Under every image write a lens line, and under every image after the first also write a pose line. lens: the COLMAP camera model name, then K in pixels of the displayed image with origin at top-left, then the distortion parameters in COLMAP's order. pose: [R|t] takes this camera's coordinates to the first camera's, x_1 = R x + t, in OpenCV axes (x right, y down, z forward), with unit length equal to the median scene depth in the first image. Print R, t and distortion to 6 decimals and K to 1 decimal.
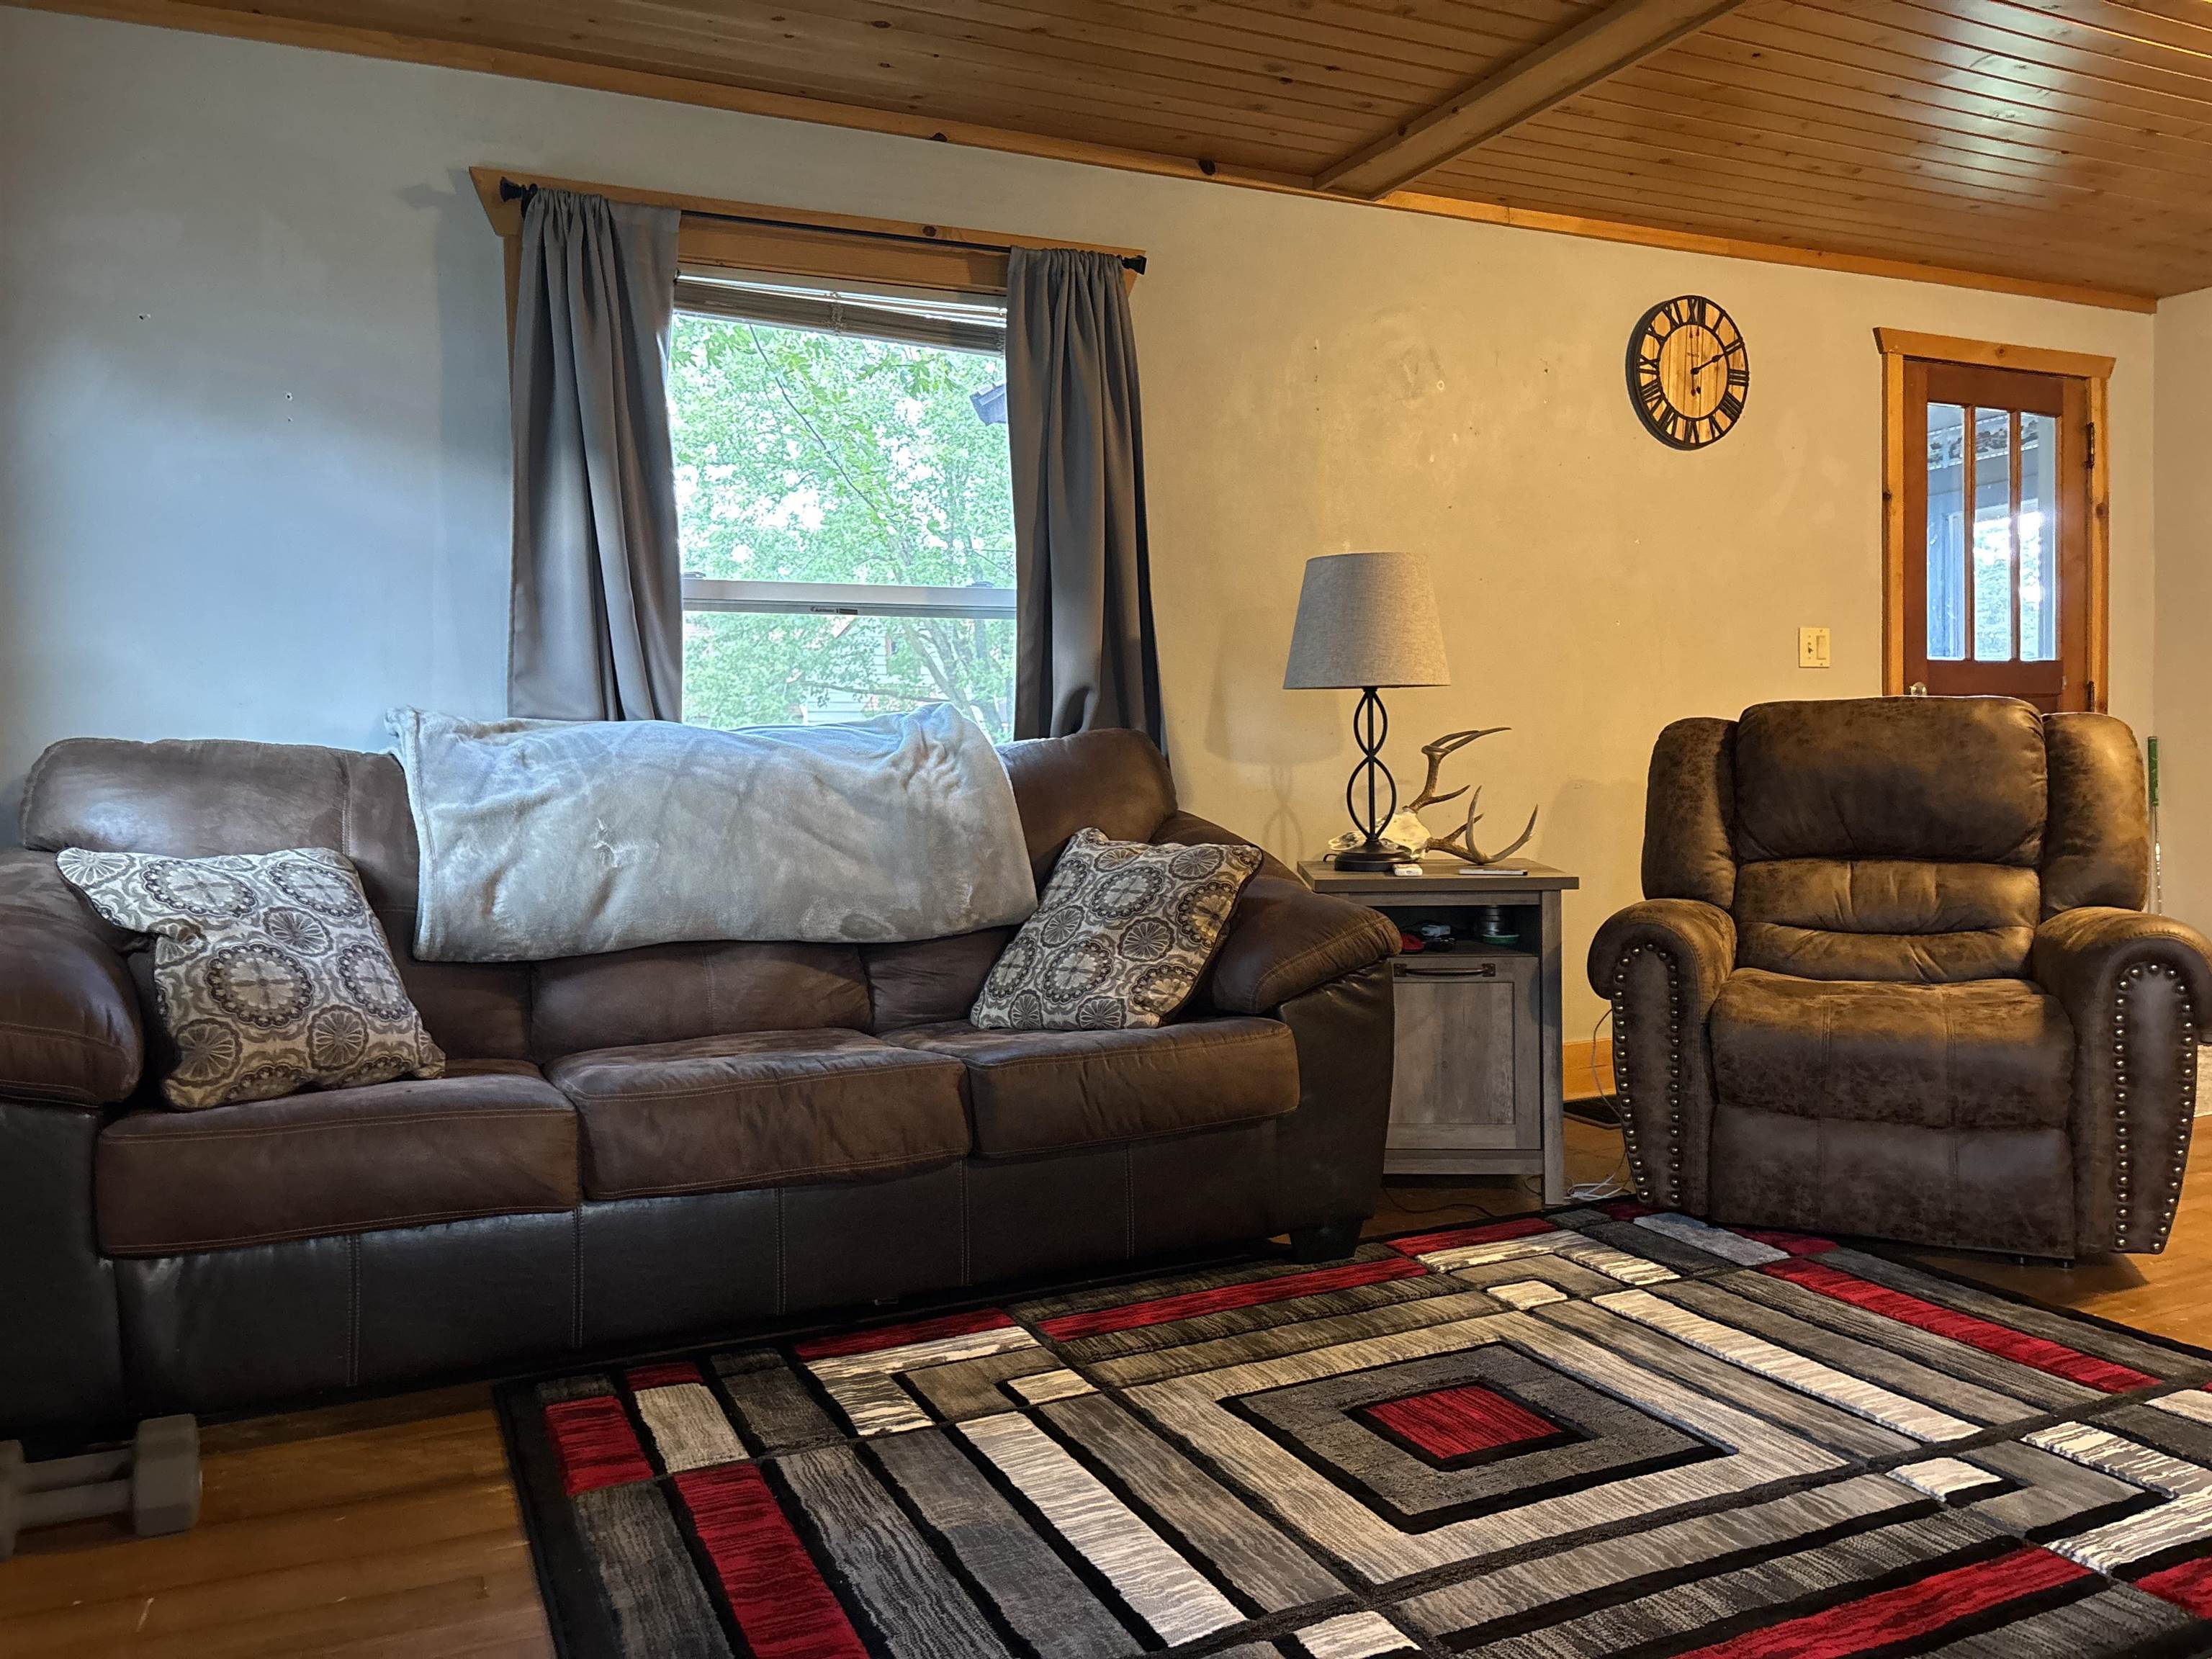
lens RADIAL K [[1680.6, 0, 1114.6], [0, 1680.6, 826.0], [0, 0, 1]] dist [0.037234, -0.039462]
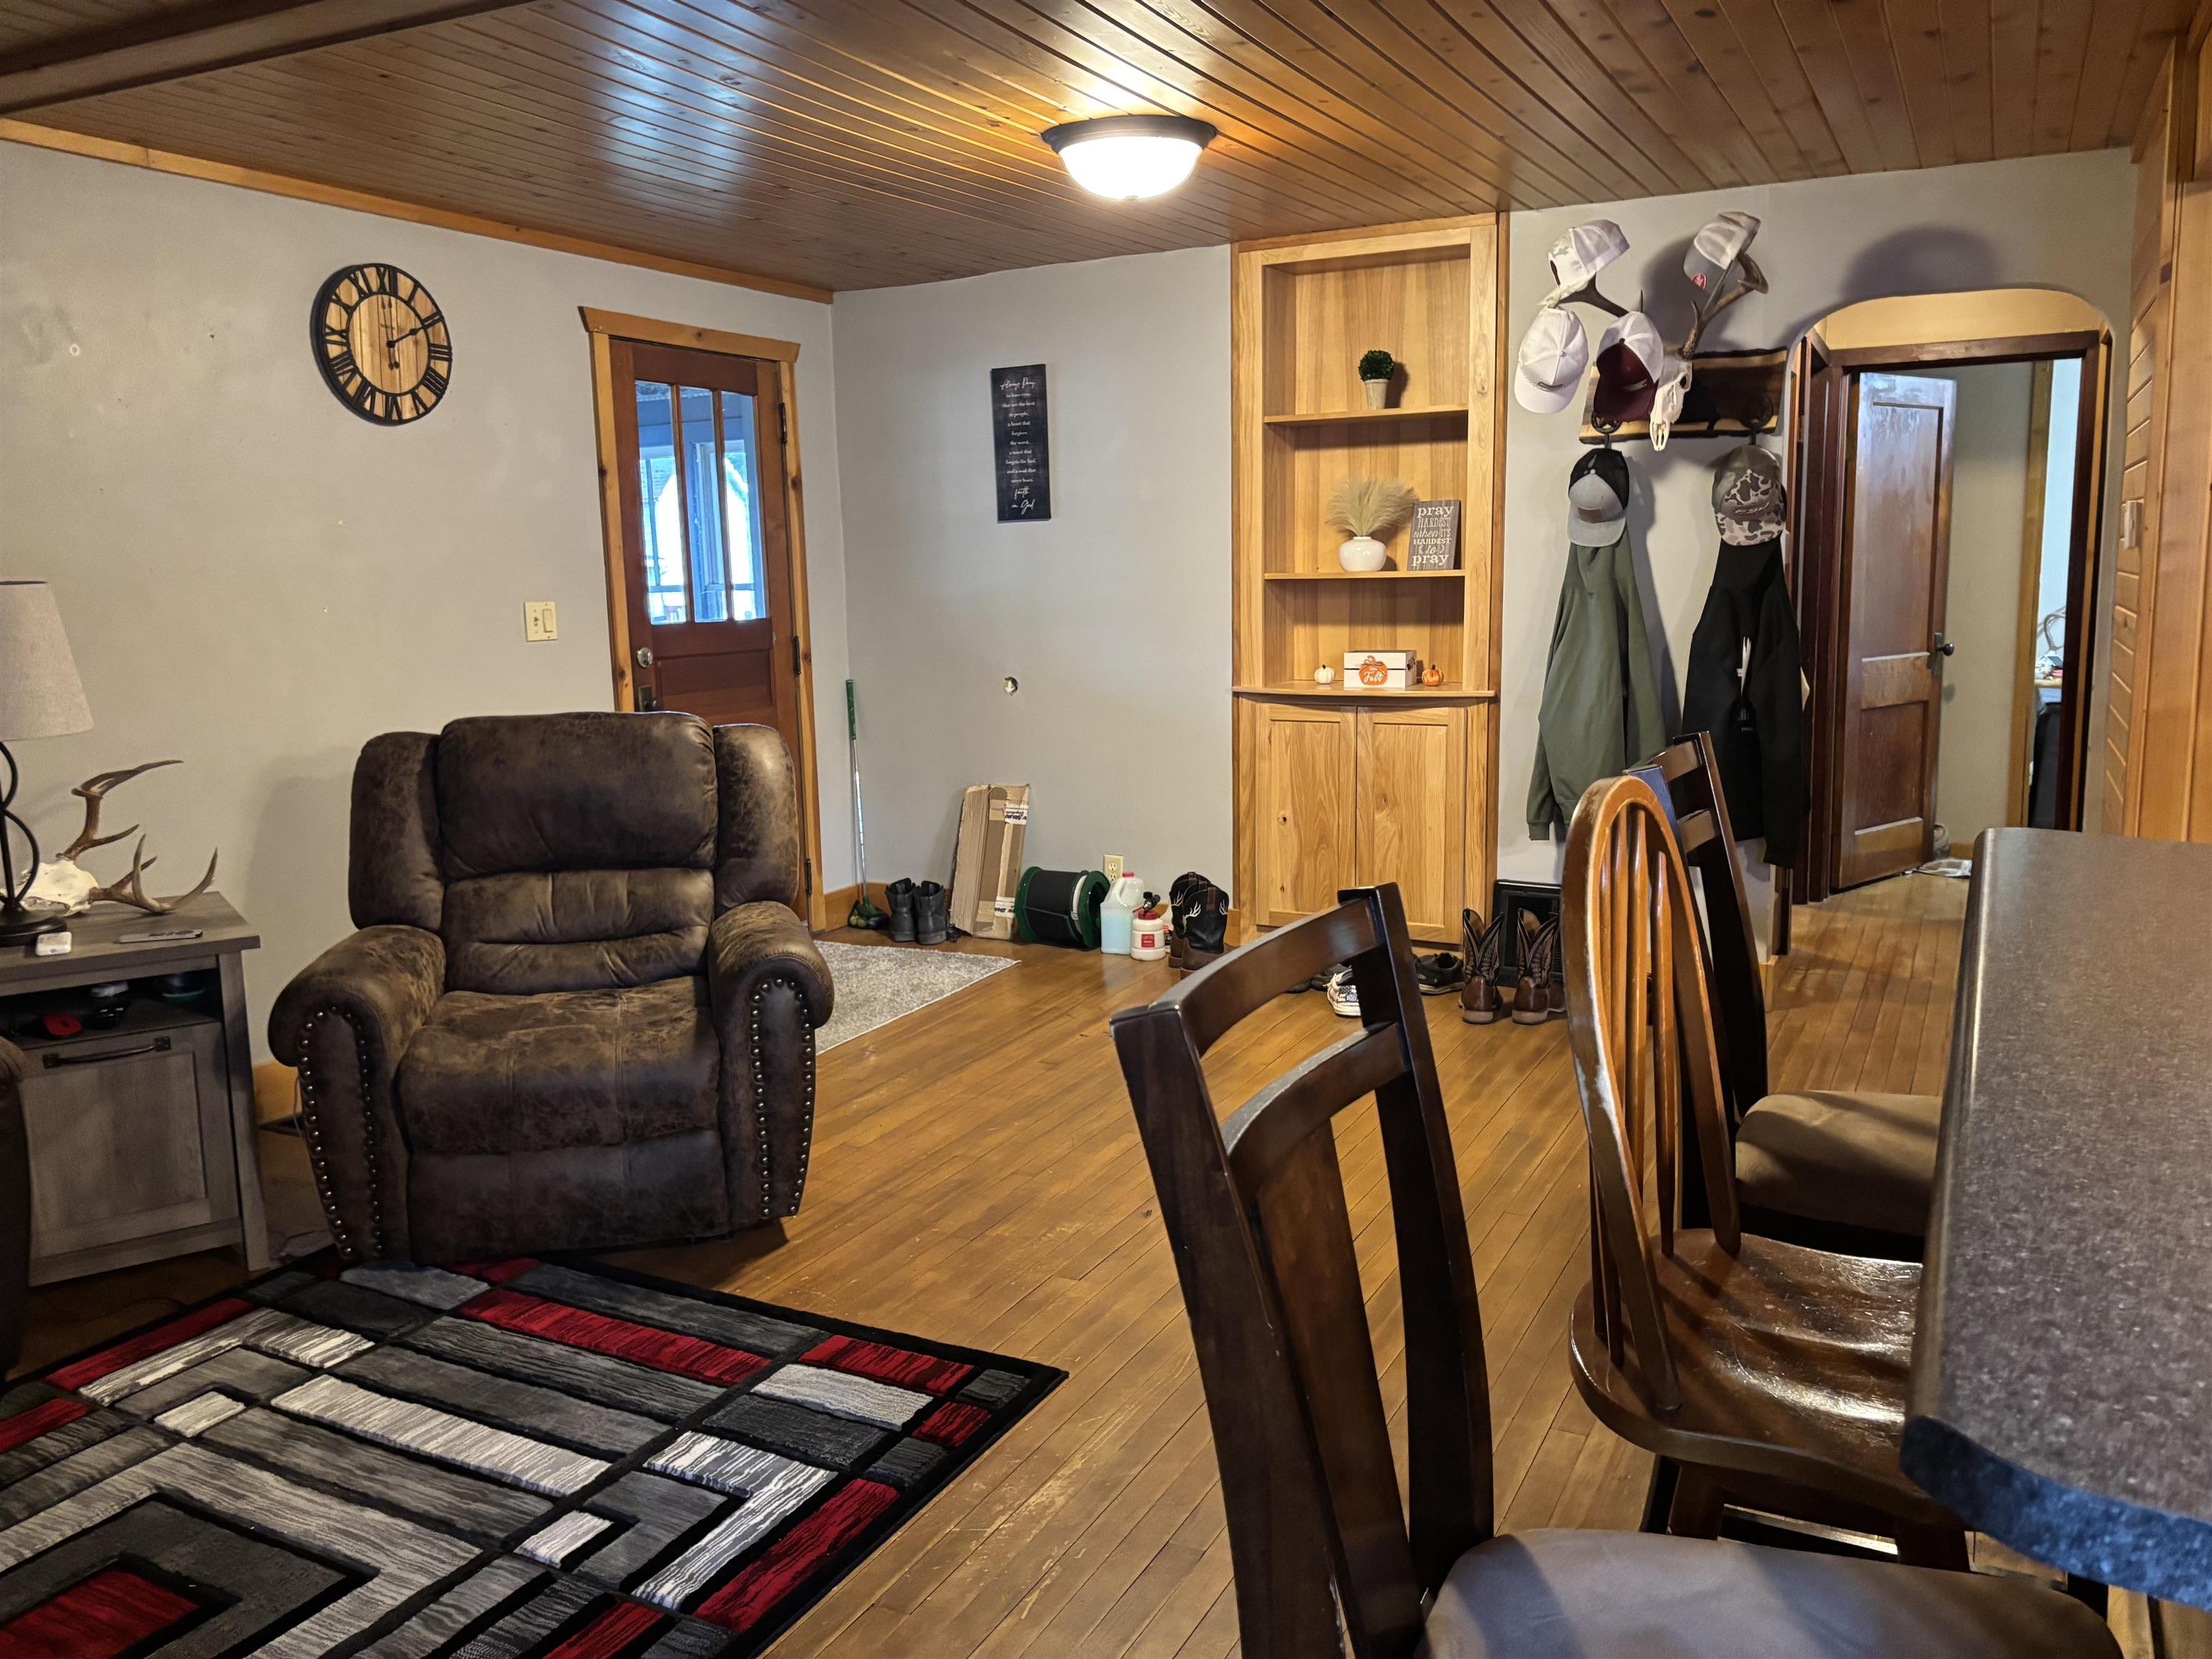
lens RADIAL K [[1680.6, 0, 1114.6], [0, 1680.6, 826.0], [0, 0, 1]] dist [0.037234, -0.039462]
pose [[0.795135, -0.089260, 0.599828, 0.102250], [0.024815, 0.993069, 0.114884, -0.145821], [-0.605925, -0.076463, 0.791839, -0.055474]]
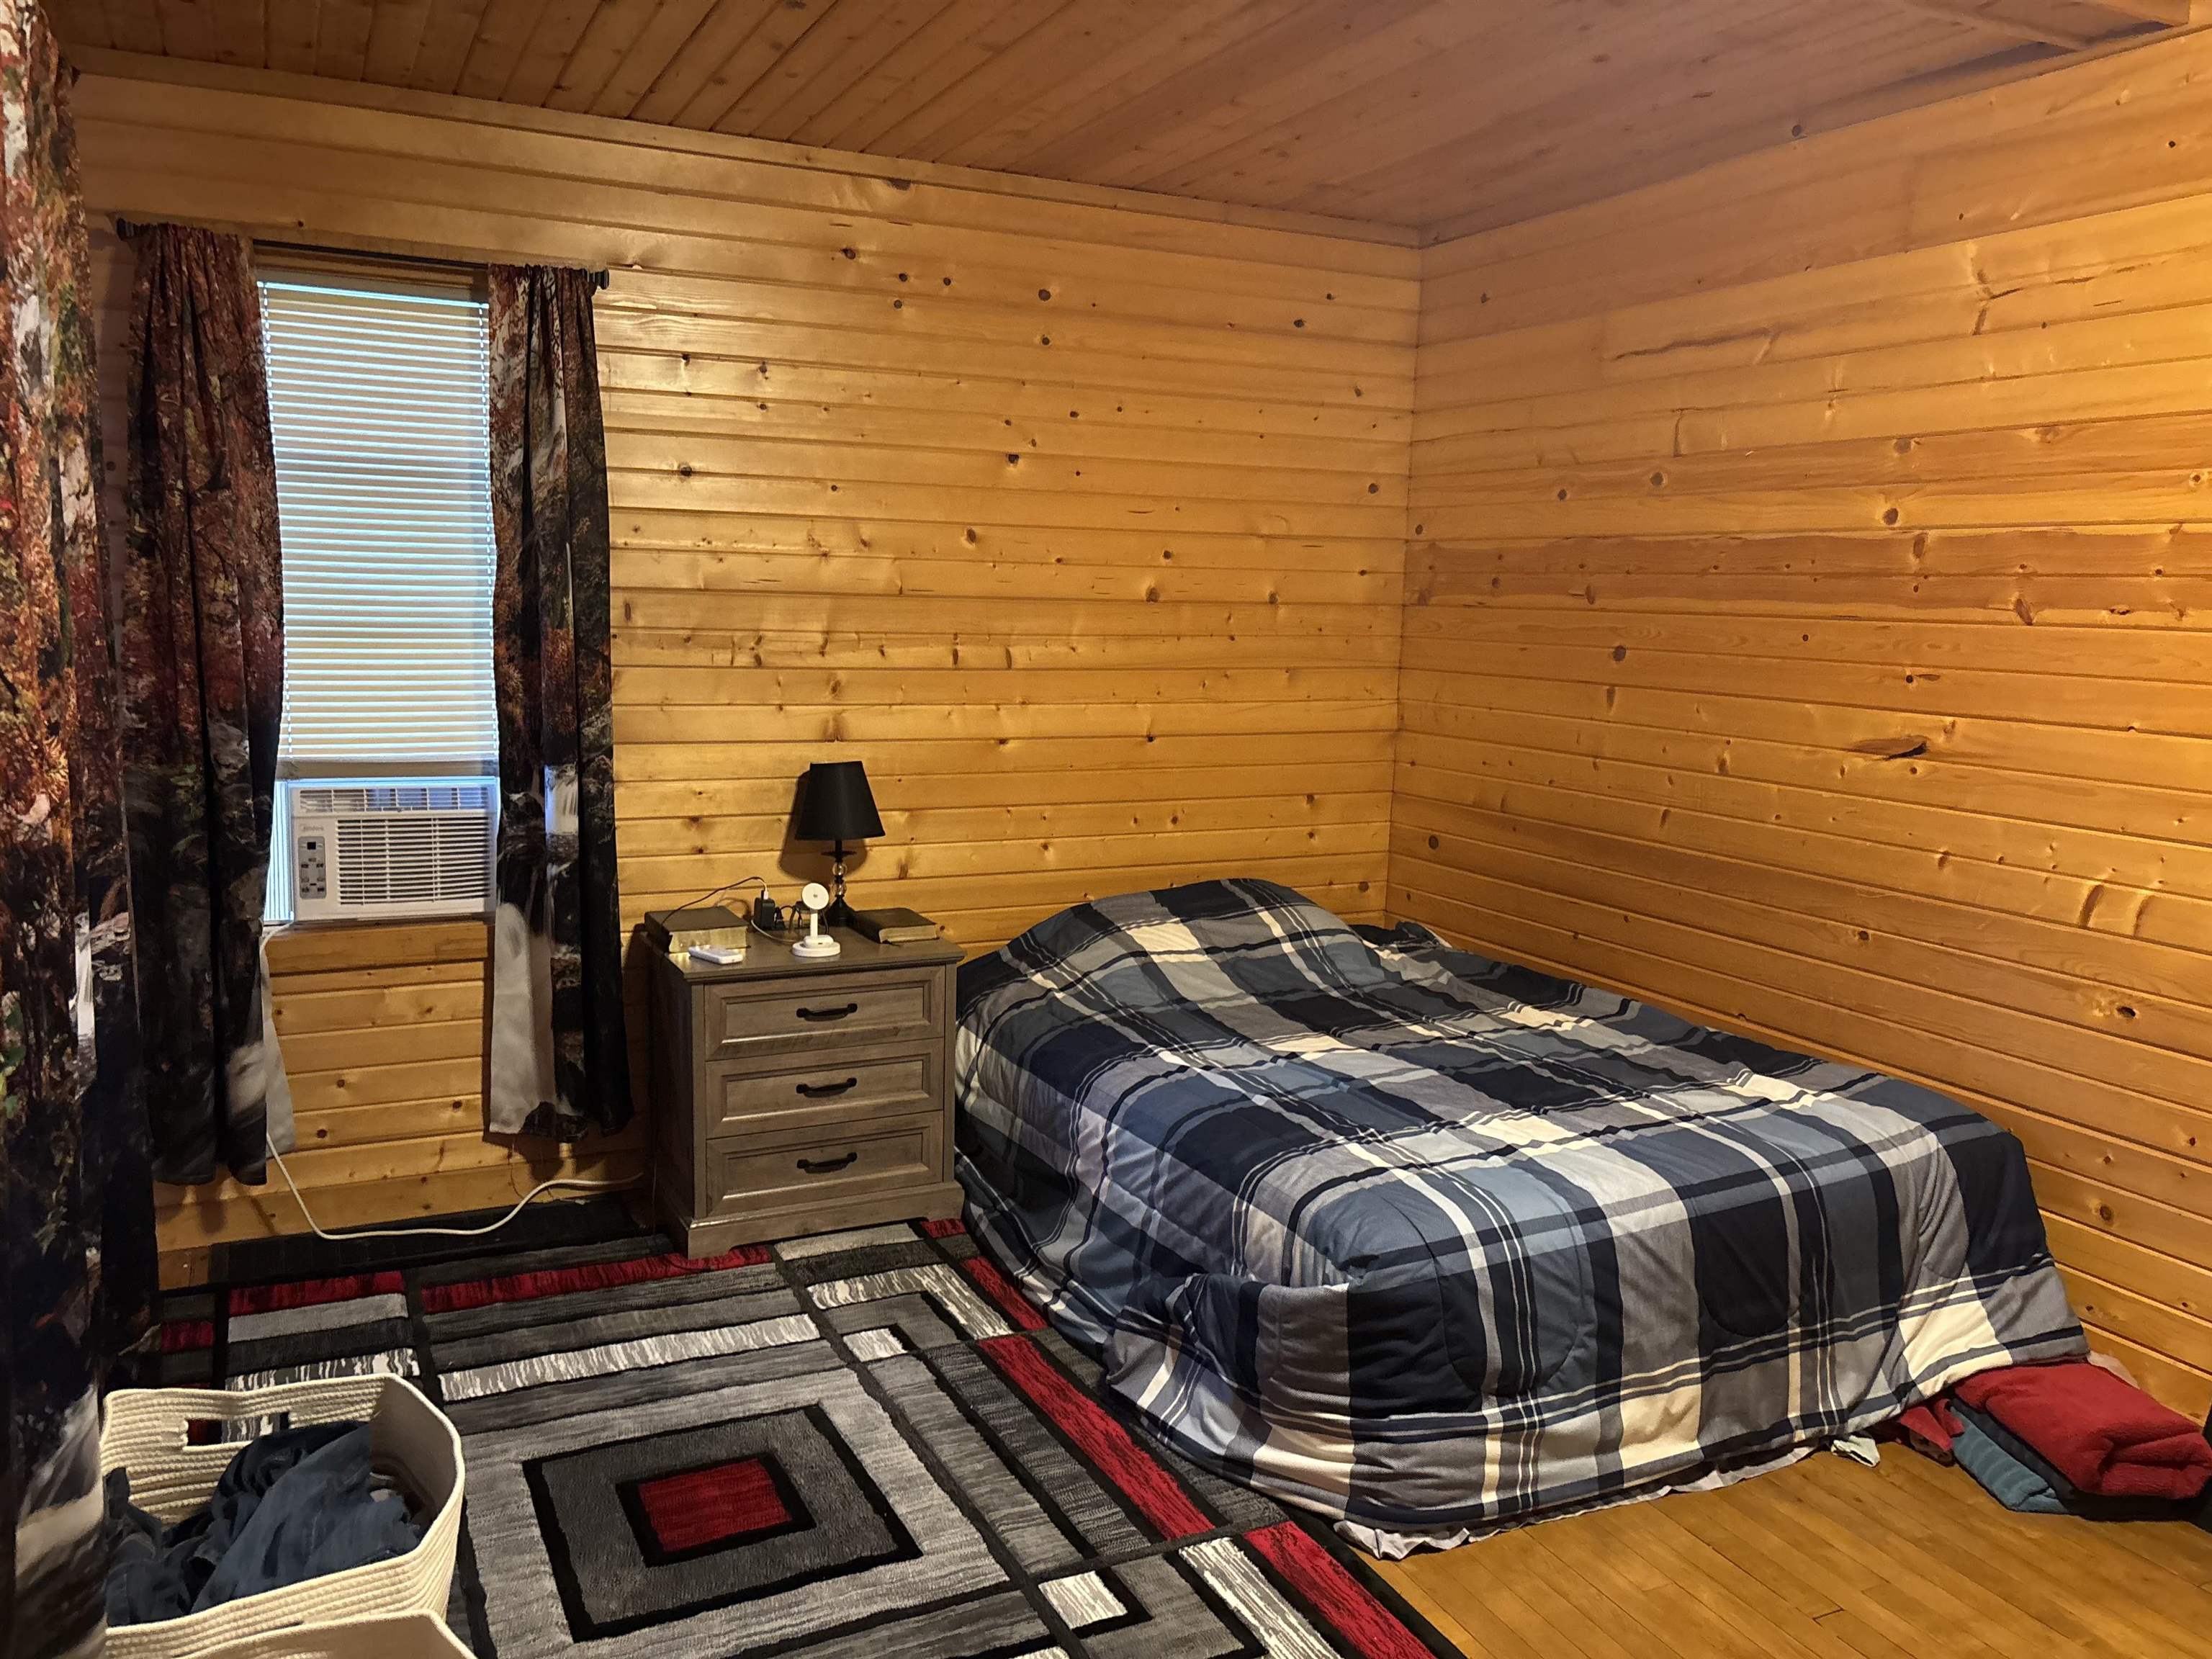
lens RADIAL K [[1680.6, 0, 1114.6], [0, 1680.6, 826.0], [0, 0, 1]] dist [0.037234, -0.039462]
pose [[-0.007843, -0.120353, 0.992700, -0.641266], [0.015848, 0.992591, 0.120465, -0.166786], [-0.999844, 0.016677, -0.005877, 0.556547]]
